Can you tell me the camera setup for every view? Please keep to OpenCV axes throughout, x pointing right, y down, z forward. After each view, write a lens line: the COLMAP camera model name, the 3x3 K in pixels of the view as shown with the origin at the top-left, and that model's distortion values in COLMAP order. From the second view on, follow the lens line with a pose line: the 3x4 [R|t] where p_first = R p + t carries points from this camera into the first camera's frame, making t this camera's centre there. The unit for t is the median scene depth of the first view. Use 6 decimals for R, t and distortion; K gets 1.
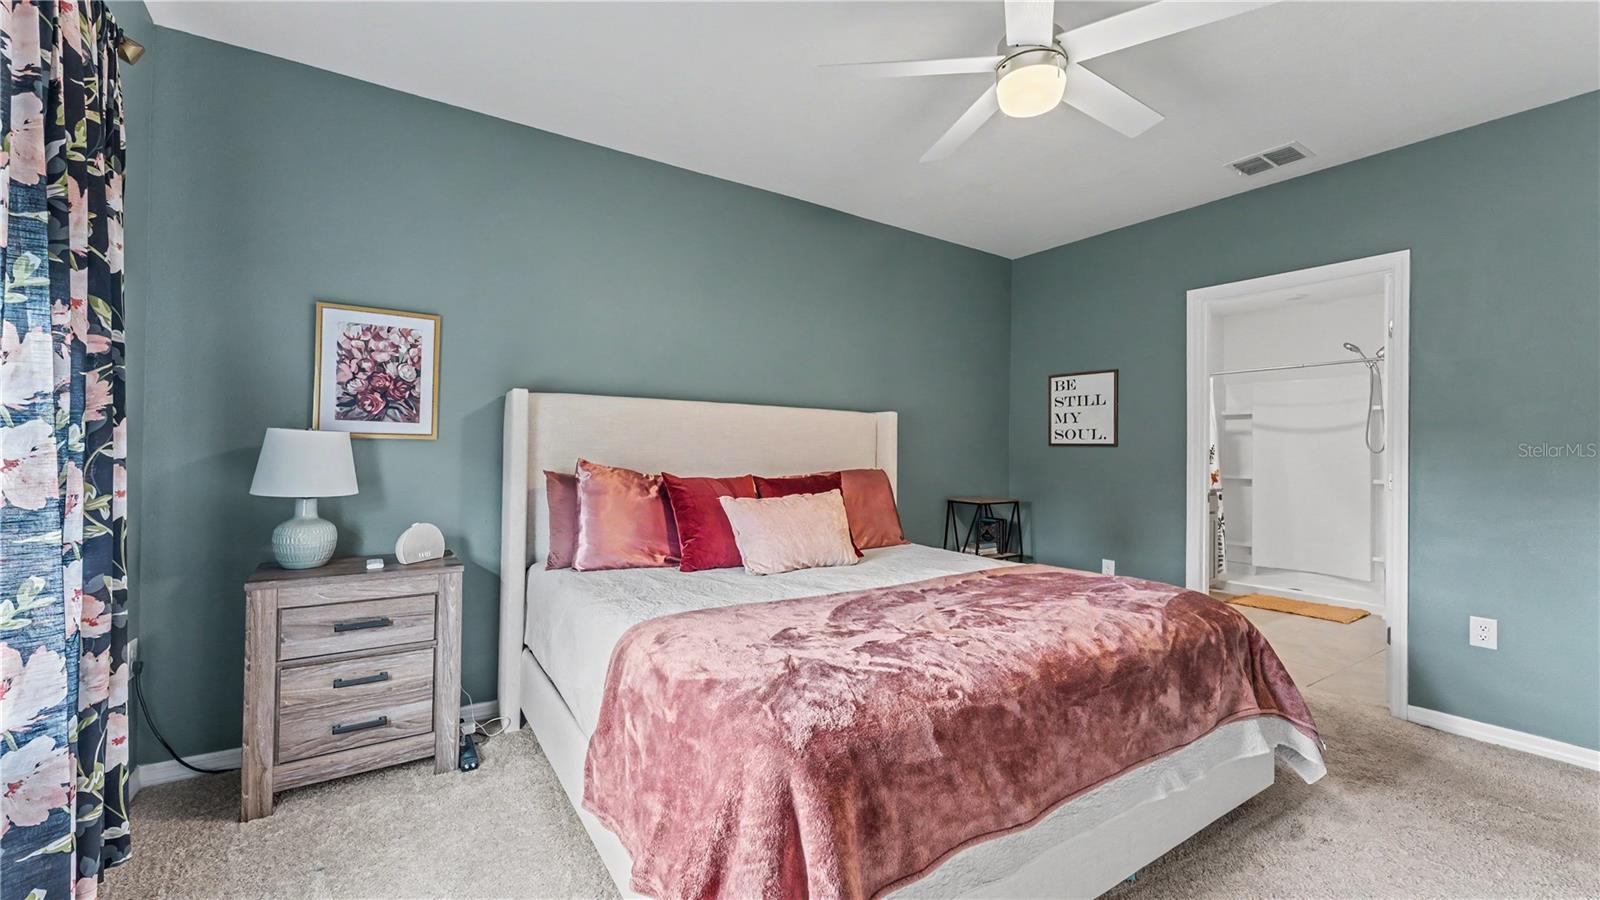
lens RADIAL K [[636.2, 0, 801.6], [0, 636.2, 449.0], [0, 0, 1]] dist [-0.000641, 0.000163]
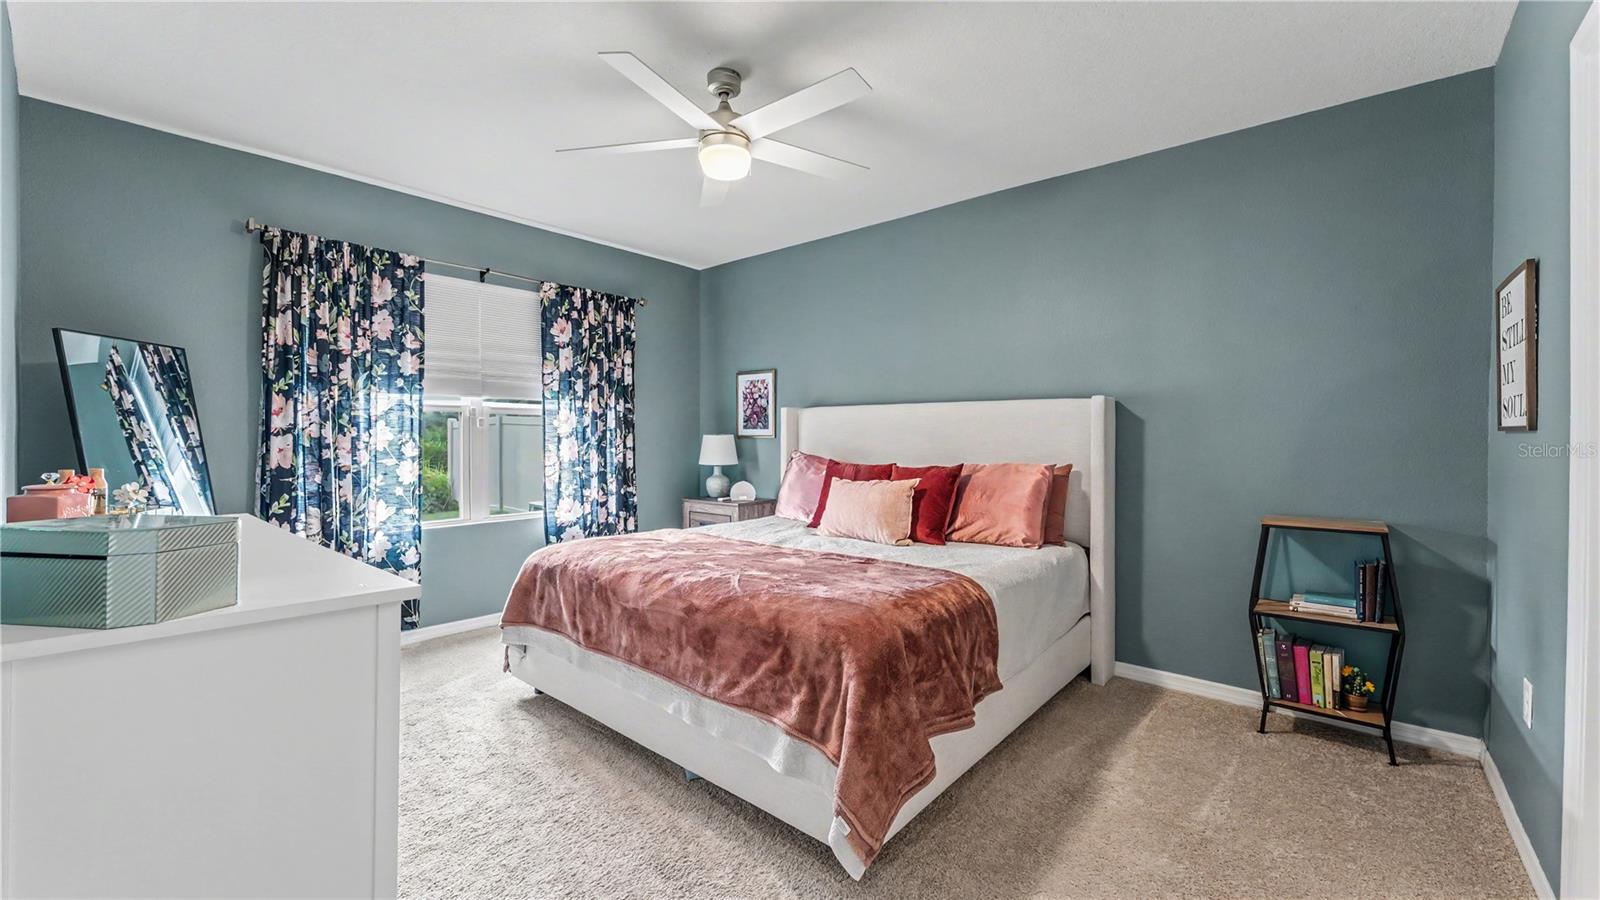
lens RADIAL K [[636.2, 0, 798.0], [0, 636.2, 446.0], [0, 0, 1]] dist [-0.000641, 0.000163]
pose [[0.267157, 0.000223, -0.963653, 1.239316], [0.005298, 0.999985, 0.001701, 0.005393], [0.963638, -0.005560, 0.267152, 0.599503]]
